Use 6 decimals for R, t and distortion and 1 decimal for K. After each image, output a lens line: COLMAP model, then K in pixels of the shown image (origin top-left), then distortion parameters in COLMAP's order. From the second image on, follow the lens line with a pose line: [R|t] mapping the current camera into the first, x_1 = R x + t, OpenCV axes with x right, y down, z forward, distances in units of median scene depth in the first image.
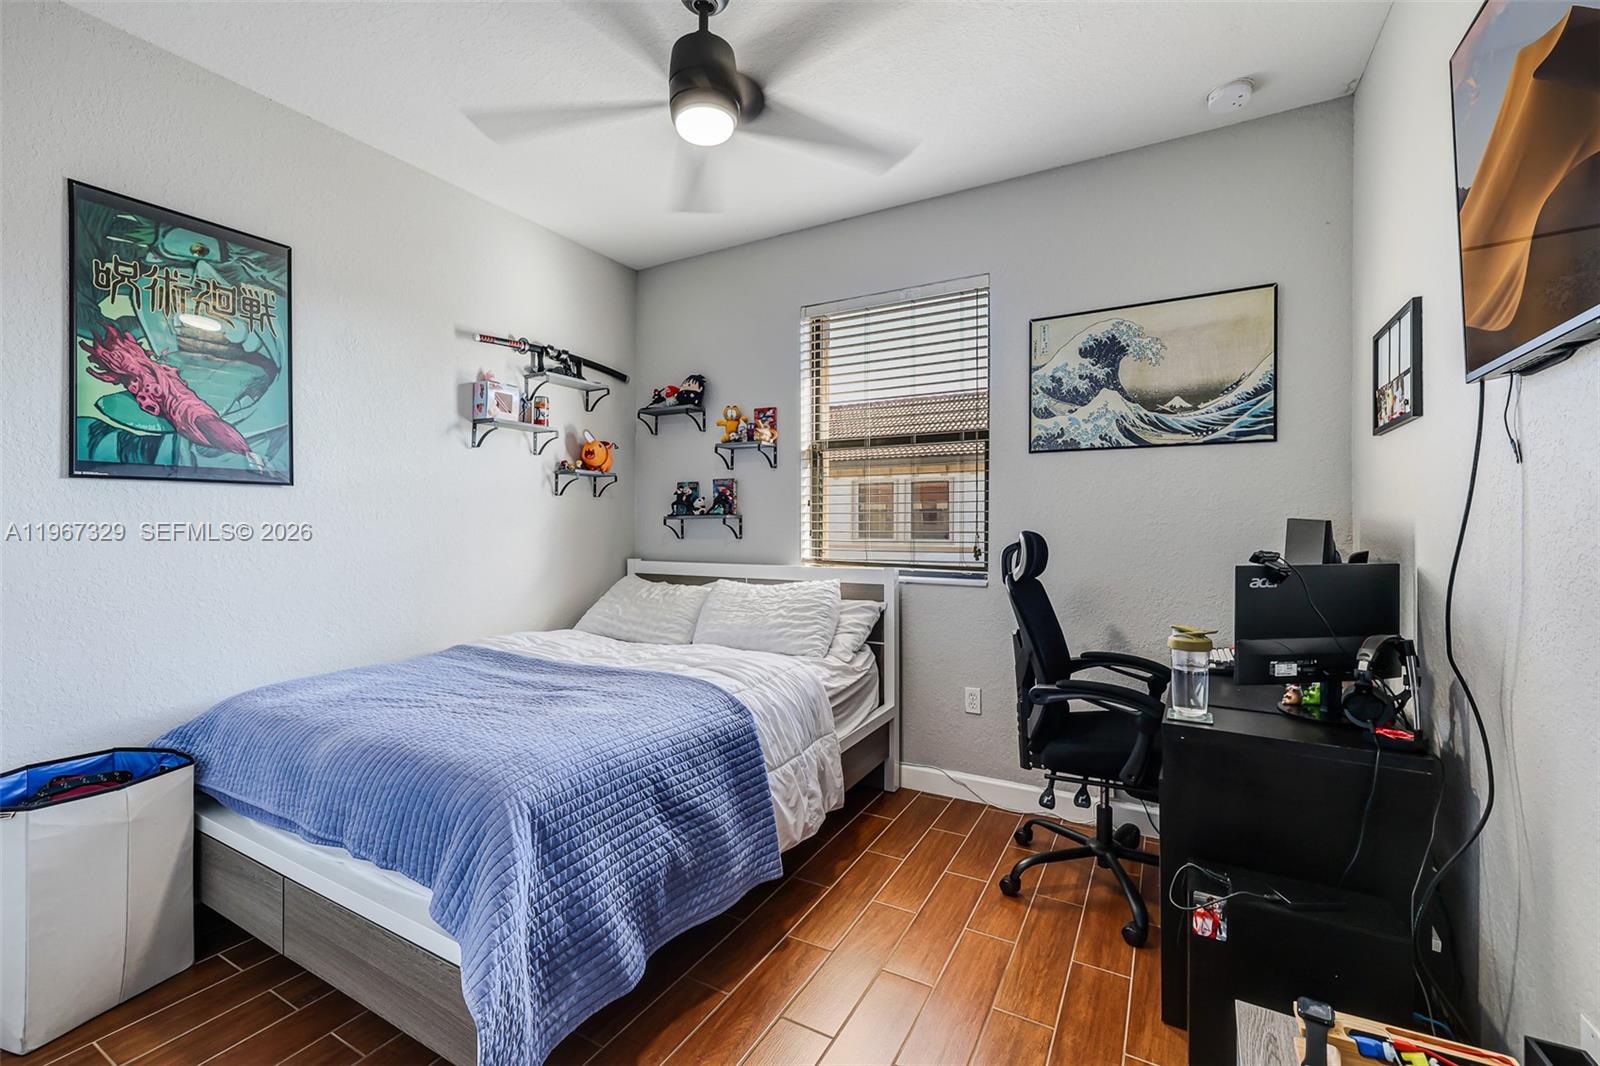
lens RADIAL K [[678.6, 0, 798.3], [0, 678.6, 529.0], [0, 0, 1]] dist [-0.007890, 0.002478]
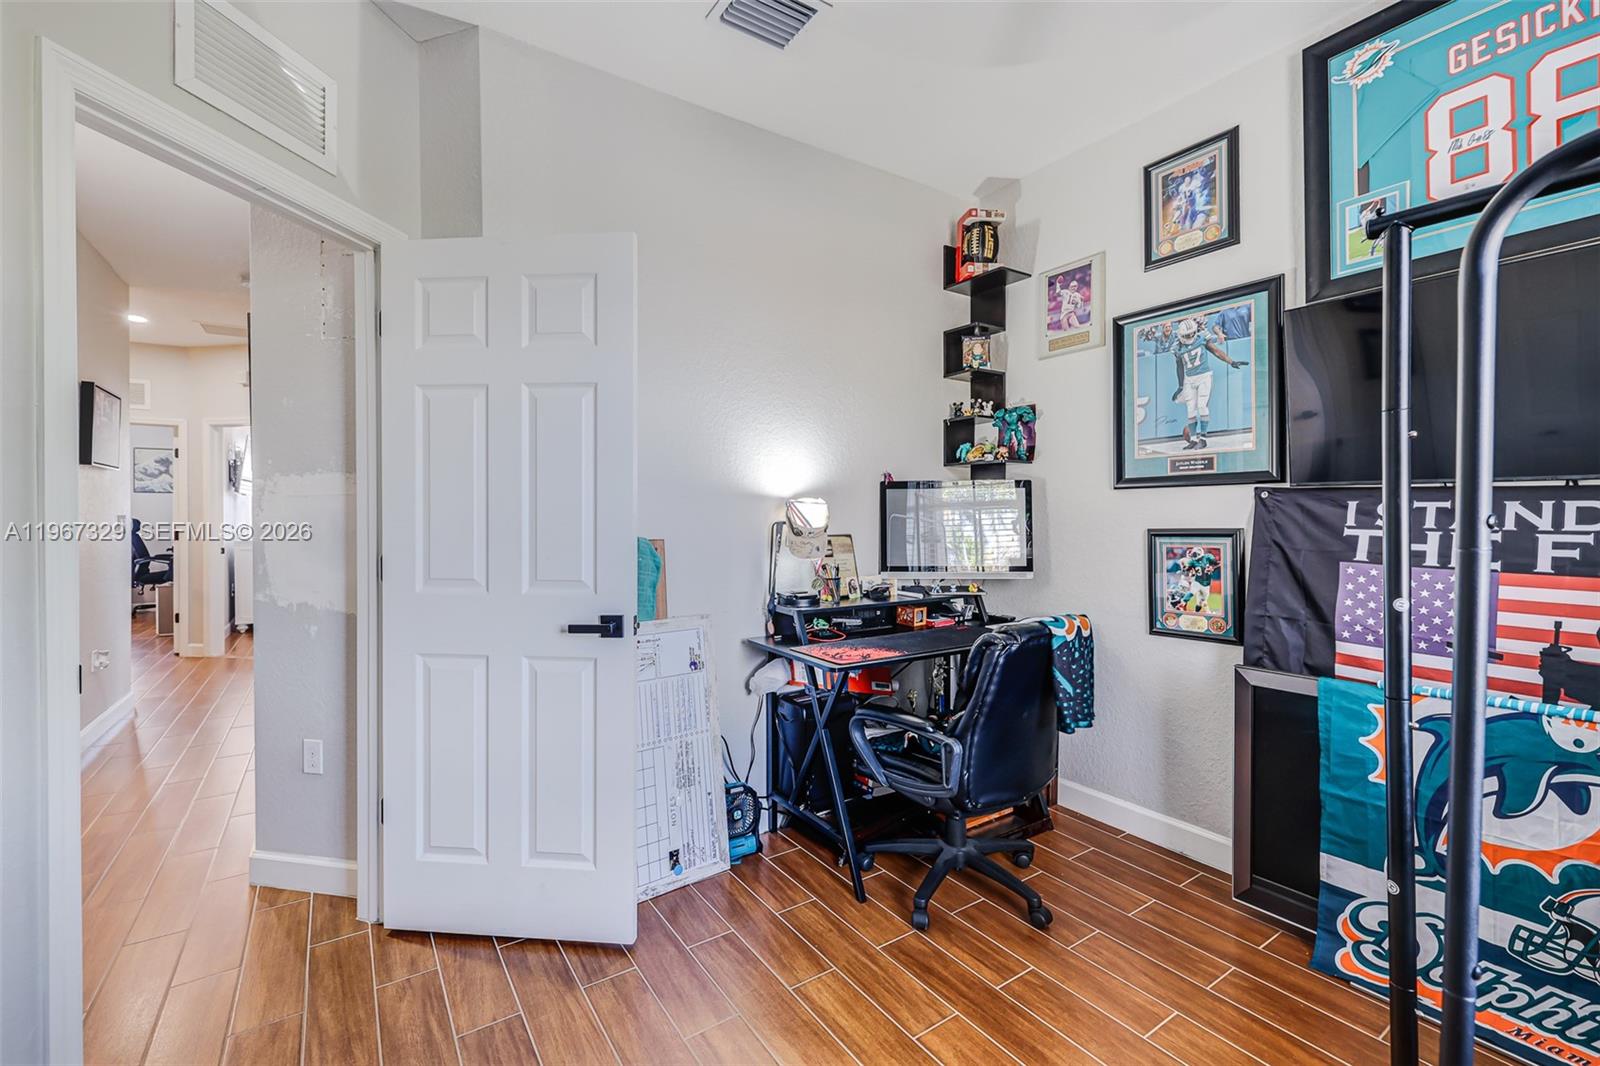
lens RADIAL K [[678.6, 0, 790.8], [0, 678.6, 527.2], [0, 0, 1]] dist [-0.007890, 0.002478]
pose [[0.446955, -0.008836, 0.894513, -1.073284], [-0.003218, 0.999929, 0.011485, -0.002679], [-0.894551, -0.008012, 0.446895, -3.052772]]
